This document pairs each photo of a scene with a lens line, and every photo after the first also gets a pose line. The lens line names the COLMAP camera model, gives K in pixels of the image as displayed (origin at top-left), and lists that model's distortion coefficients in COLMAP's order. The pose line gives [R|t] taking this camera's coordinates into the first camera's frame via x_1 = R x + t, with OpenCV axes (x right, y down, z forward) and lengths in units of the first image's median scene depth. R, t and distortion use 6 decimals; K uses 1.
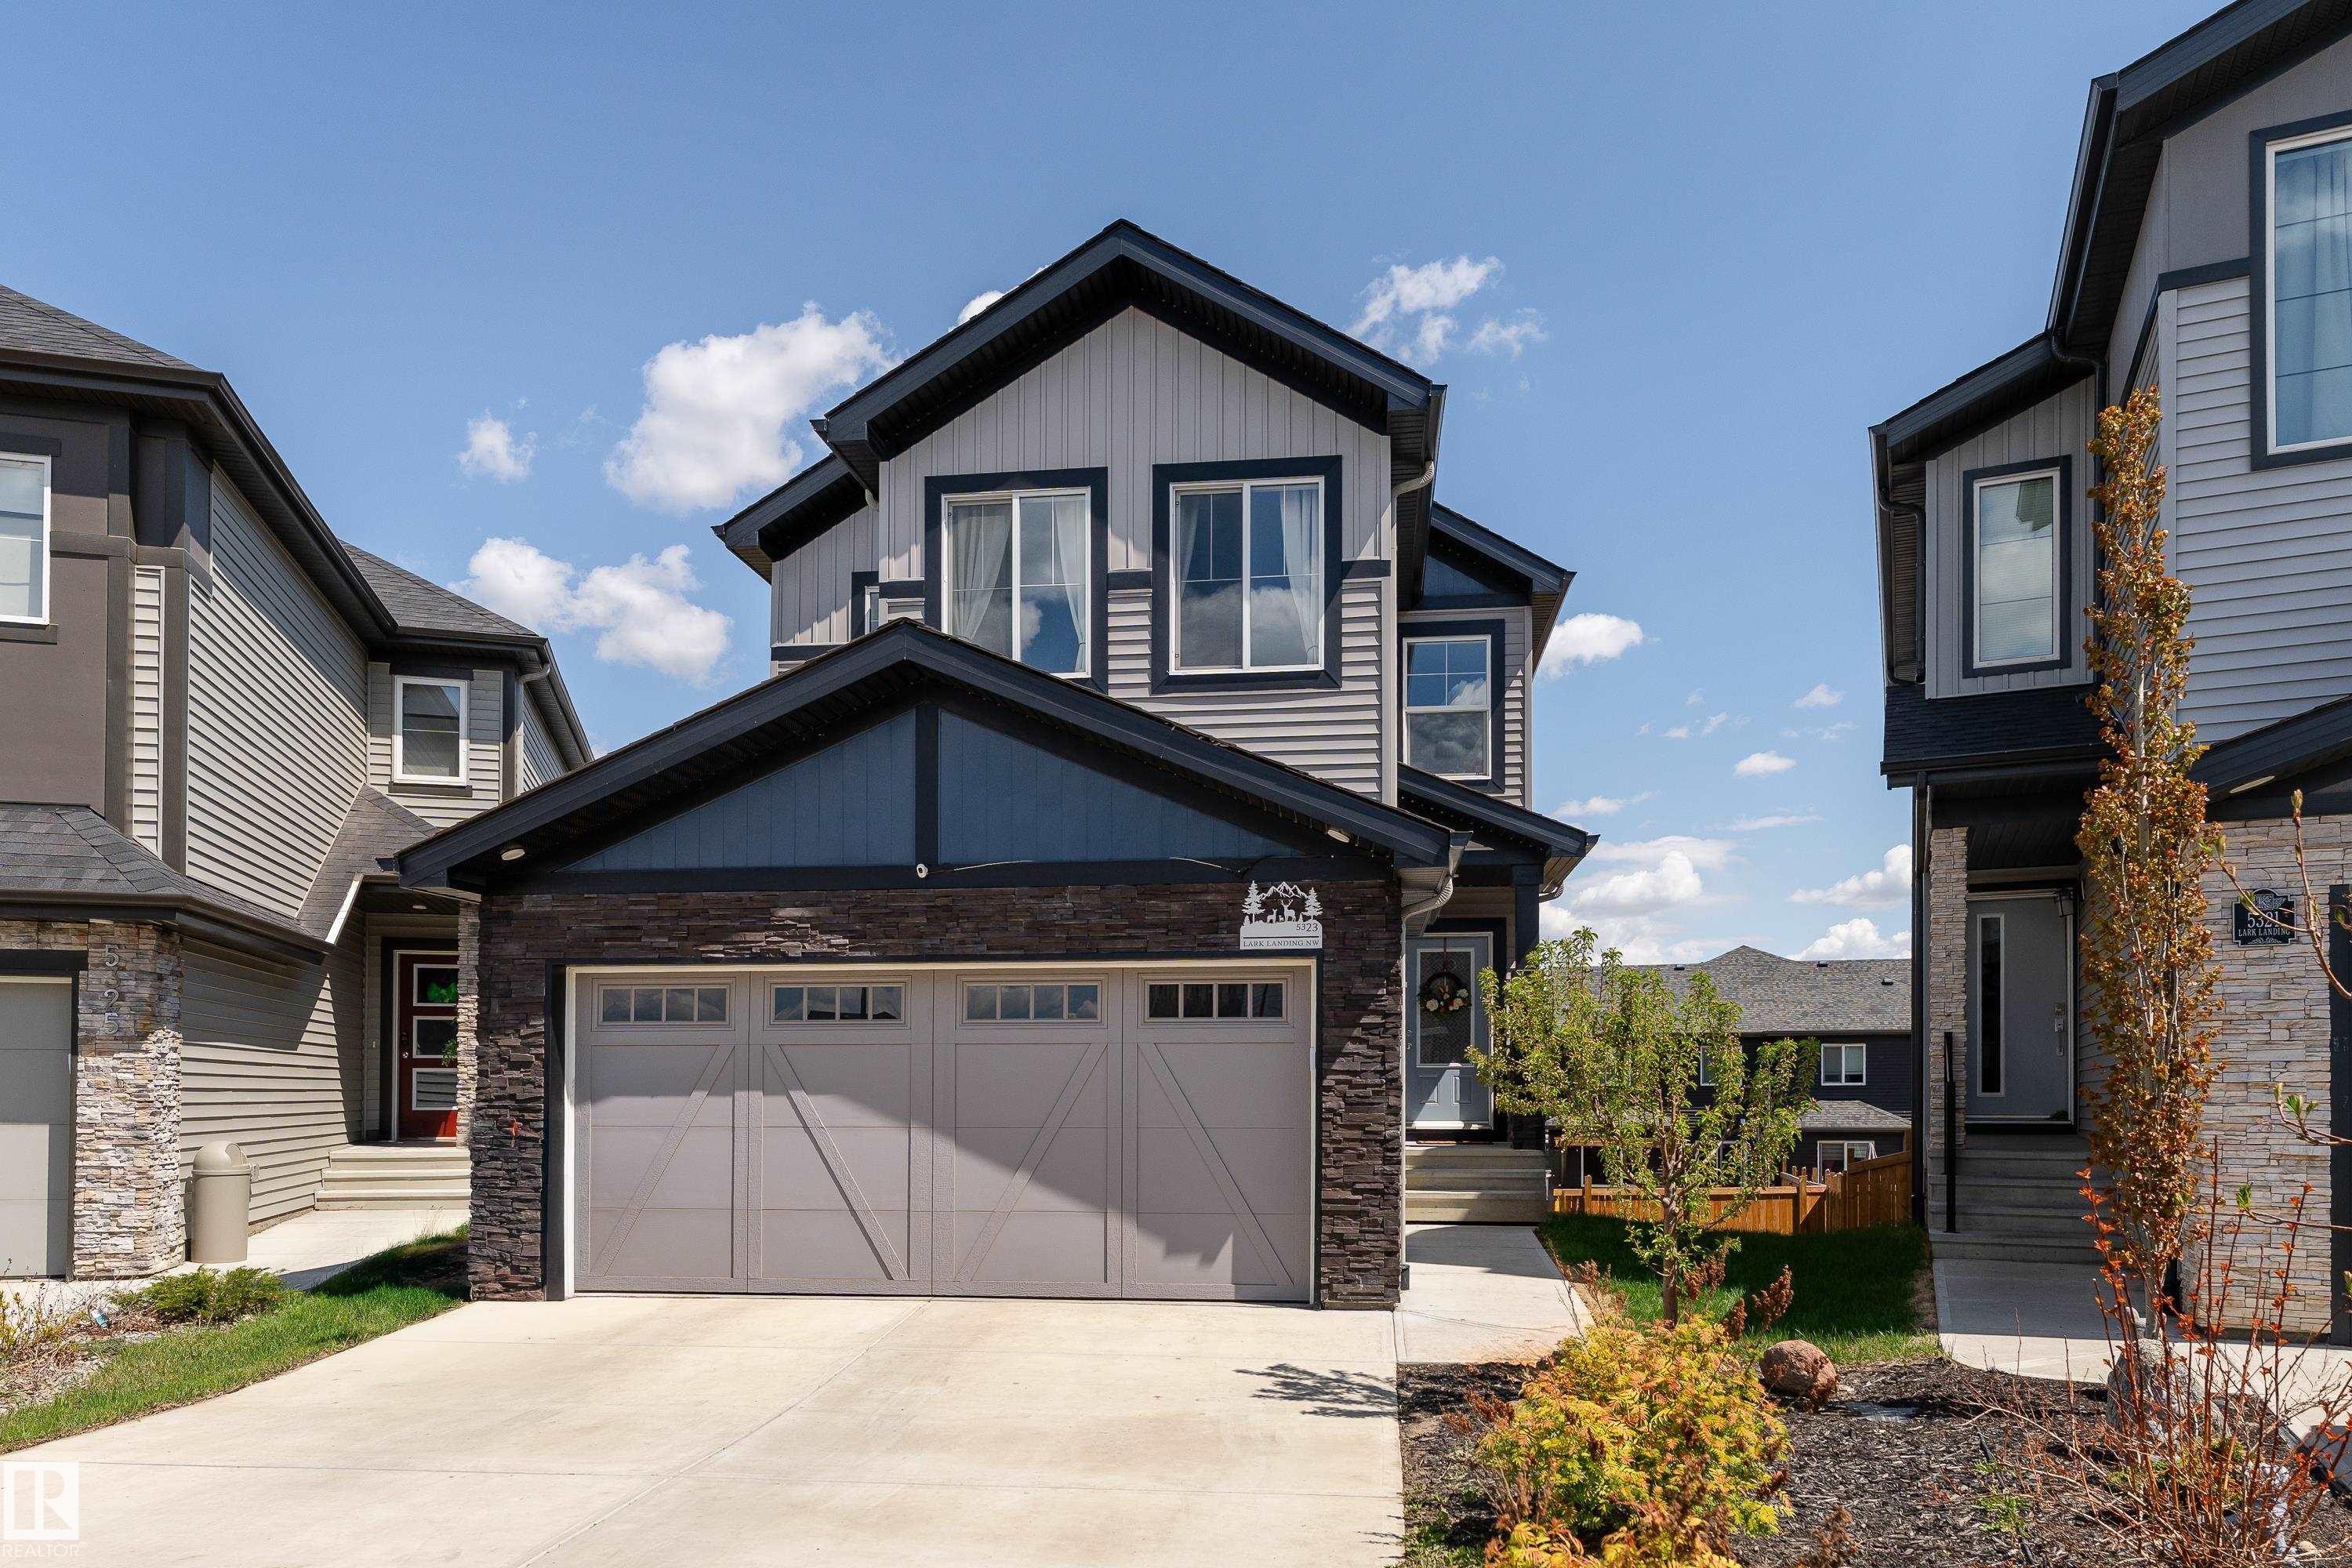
lens RADIAL K [[984.3, 0, 1177.7], [0, 984.3, 784.3], [0, 0, 1]] dist [-0.001466, 0.000134]
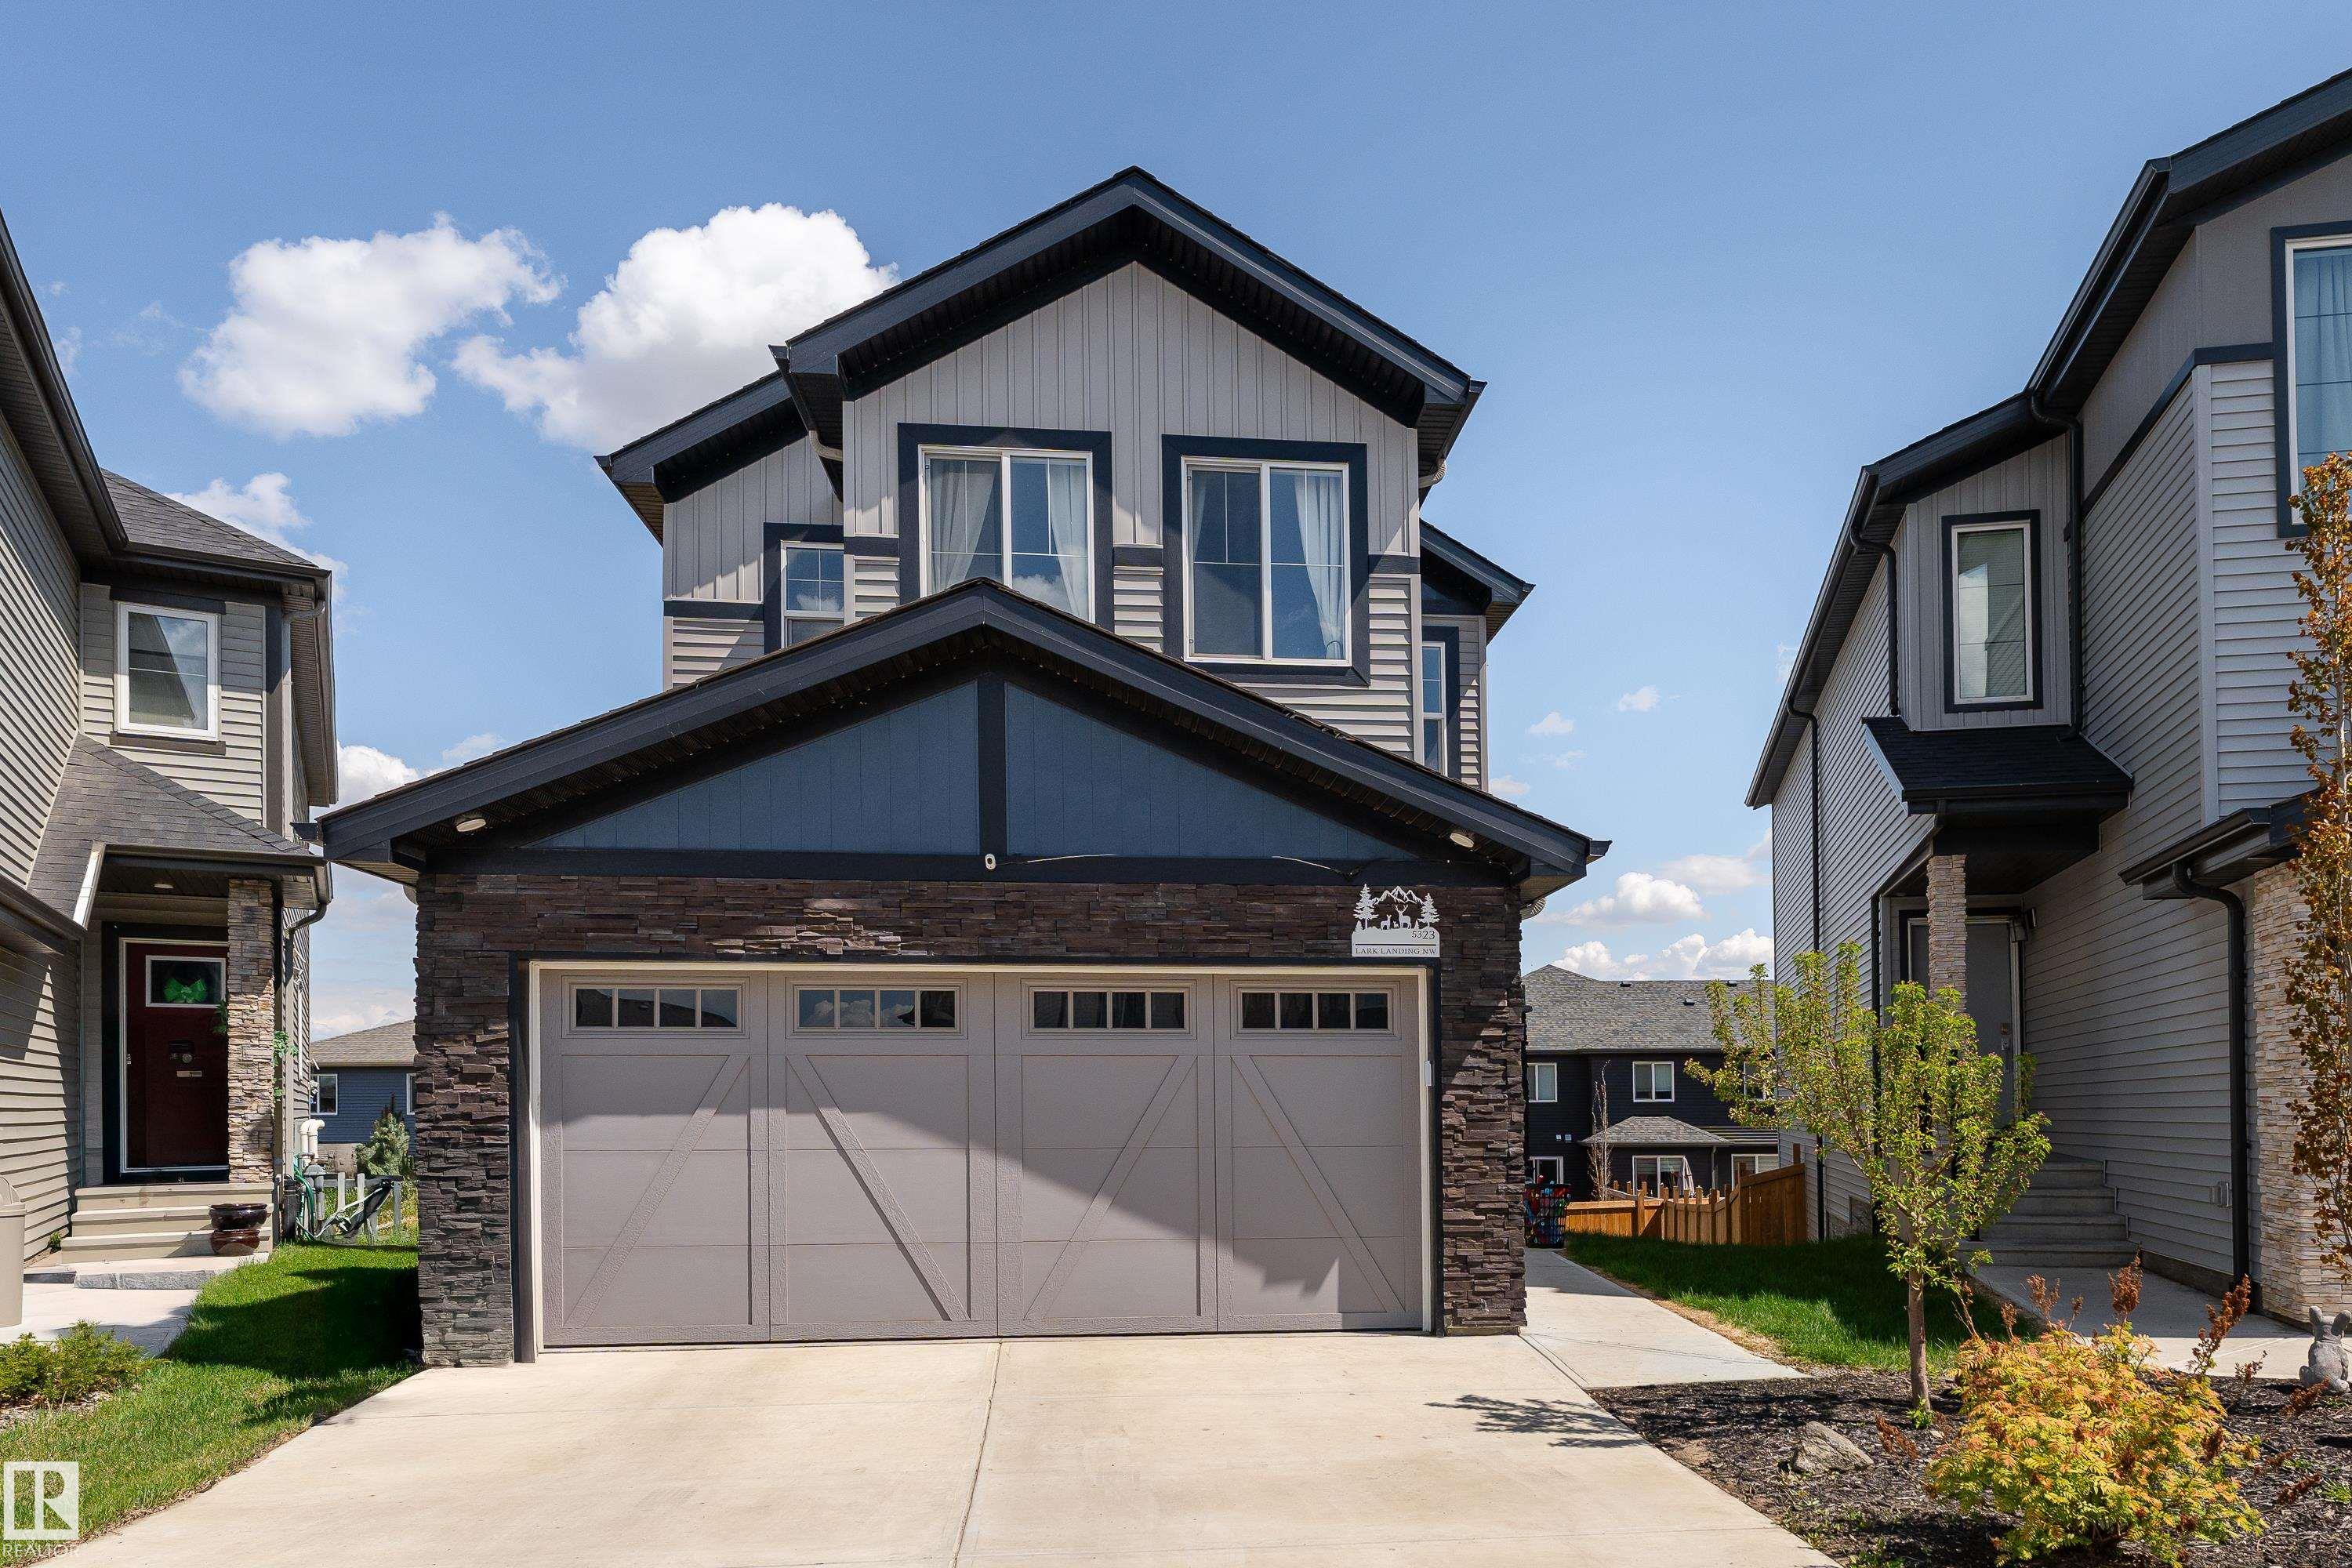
lens RADIAL K [[1041.3, 0, 1175.8], [0, 1041.3, 784.7], [0, 0, 1]] dist [-0.000453, -0.000451]
pose [[0.986821, 0.045992, 0.155144, -0.227259], [-0.046106, 0.998932, -0.002868, 0.012118], [-0.155110, -0.004323, 0.987888, 0.037176]]
